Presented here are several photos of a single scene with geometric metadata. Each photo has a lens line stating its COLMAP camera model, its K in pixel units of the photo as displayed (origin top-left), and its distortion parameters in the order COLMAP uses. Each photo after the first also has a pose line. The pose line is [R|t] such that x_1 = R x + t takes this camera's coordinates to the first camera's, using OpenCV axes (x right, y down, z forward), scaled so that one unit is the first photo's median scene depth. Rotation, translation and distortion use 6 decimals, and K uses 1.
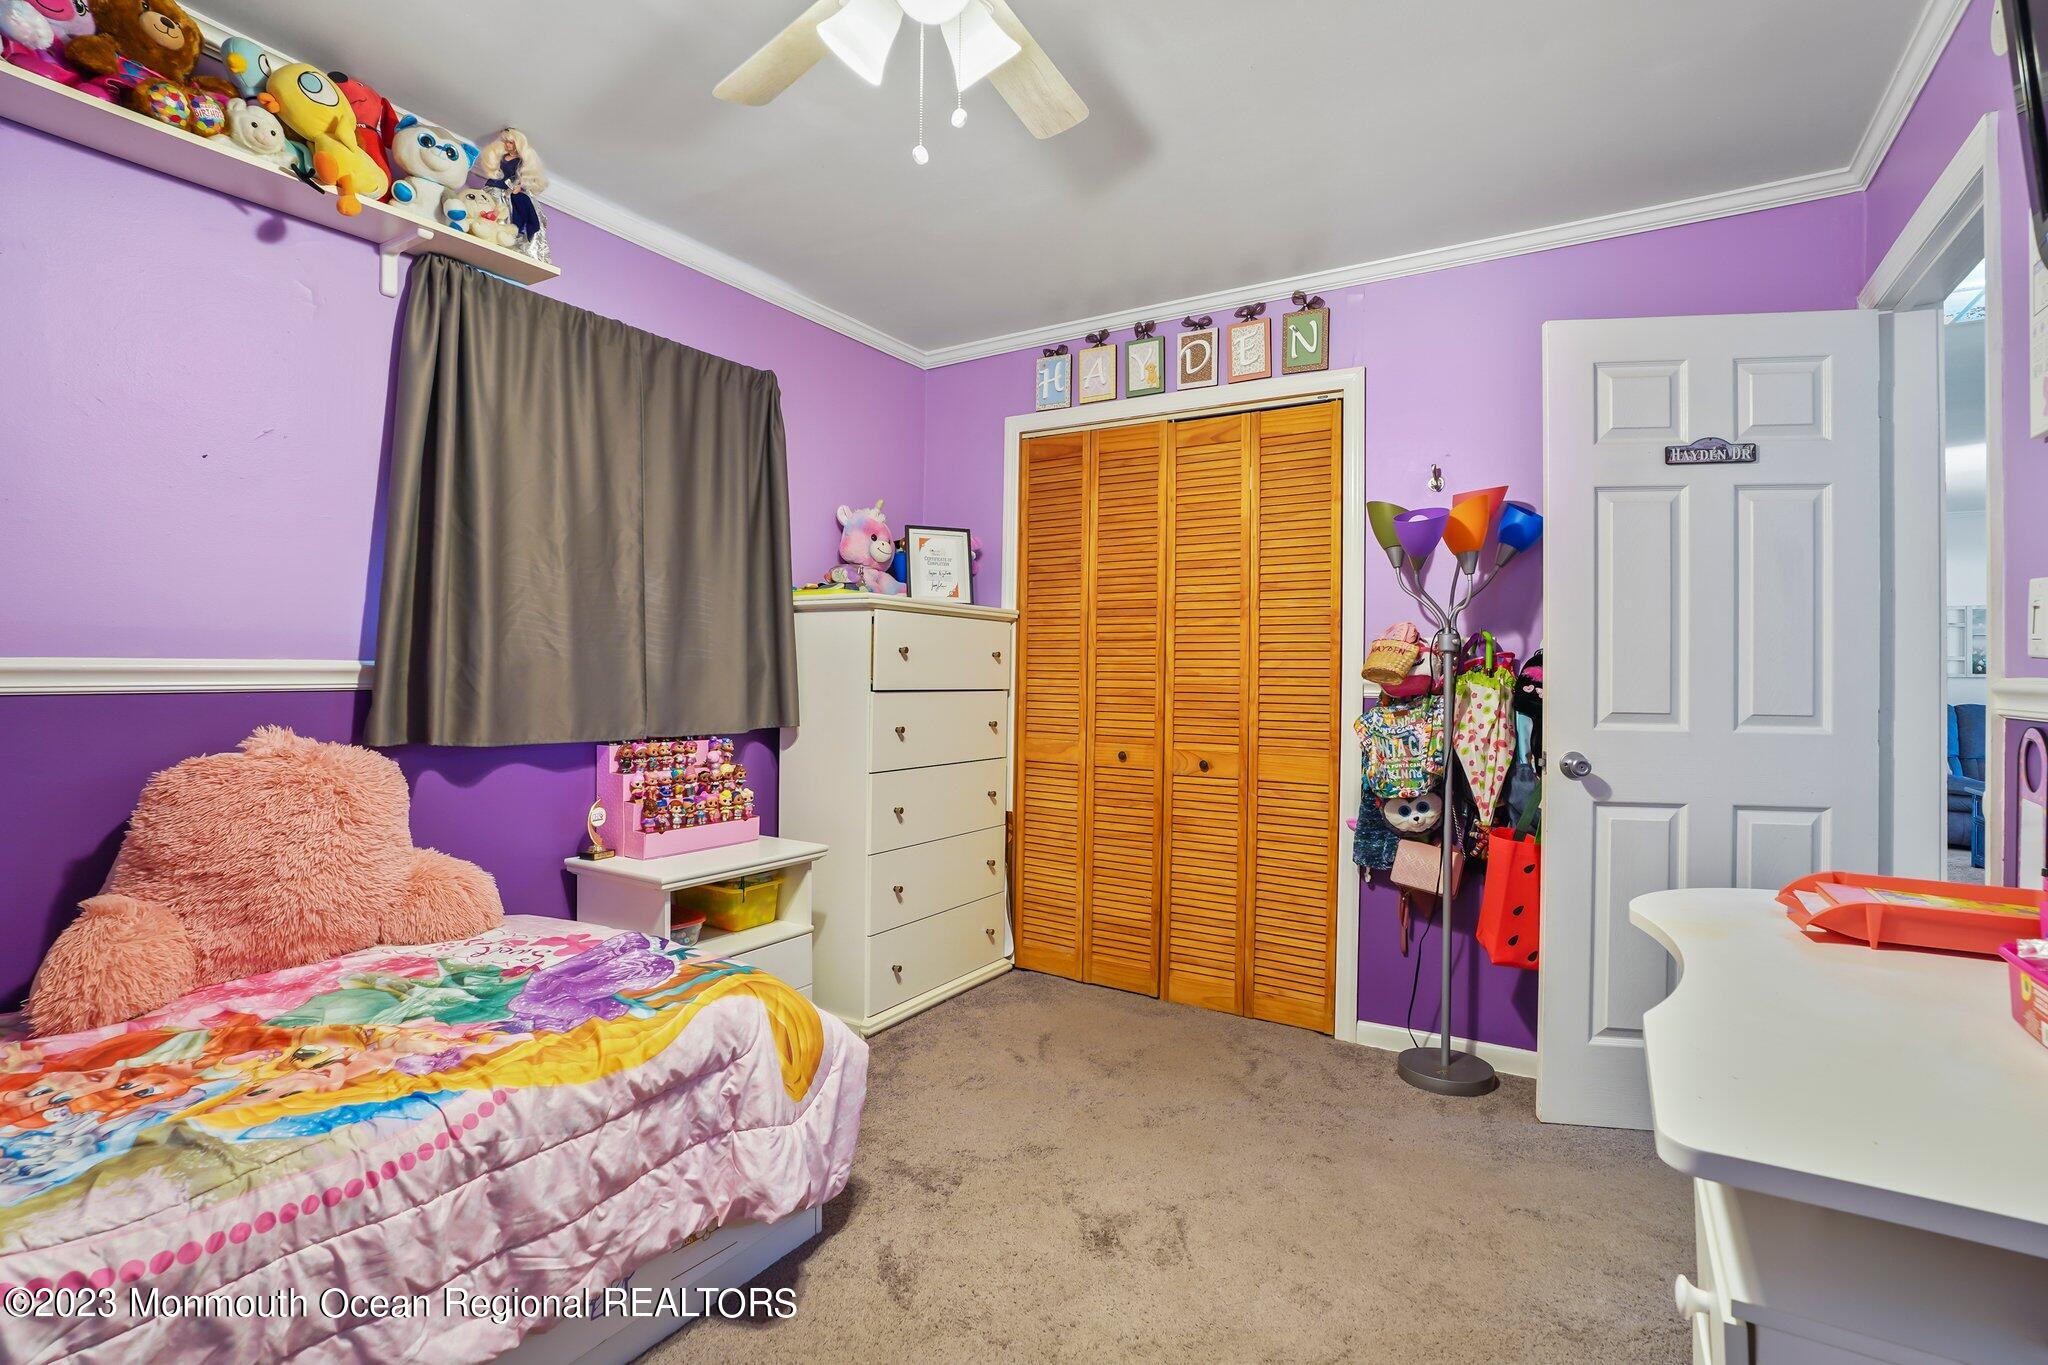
lens RADIAL K [[958.2, 0, 1022.5], [0, 958.2, 674.8], [0, 0, 1]] dist [-0.048498, 0.022952]
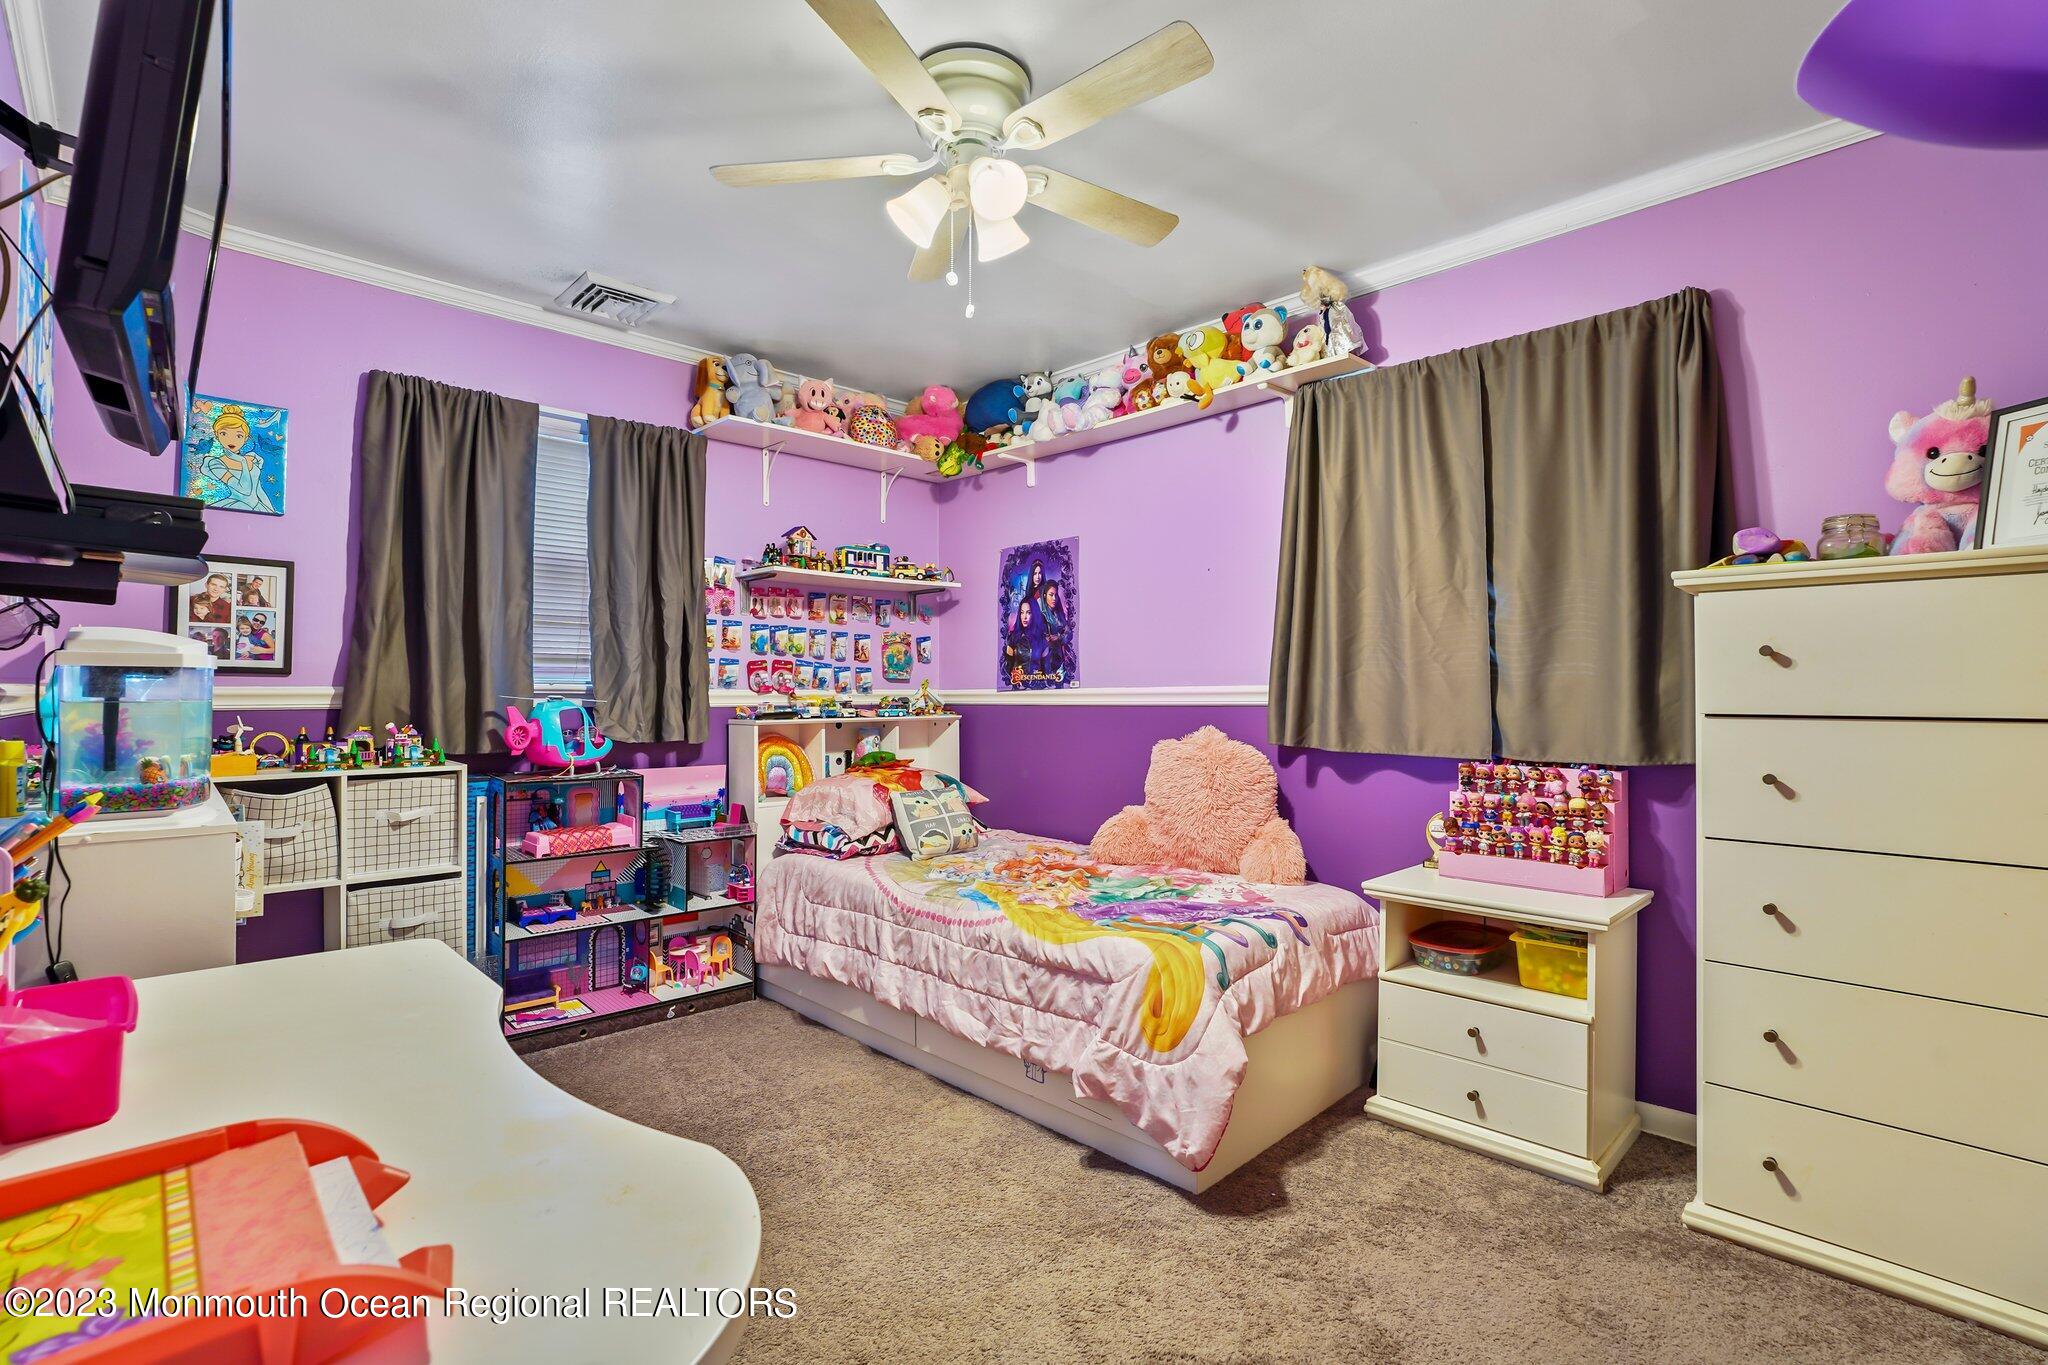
lens RADIAL K [[971.1, 0, 1023.5], [0, 971.1, 685.2], [0, 0, 1]] dist [-0.054635, 0.024558]
pose [[-0.229755, -0.019902, -0.973045, 0.739809], [0.000163, 0.999790, -0.020487, 0.012577], [0.973249, -0.004866, -0.229703, 0.839292]]
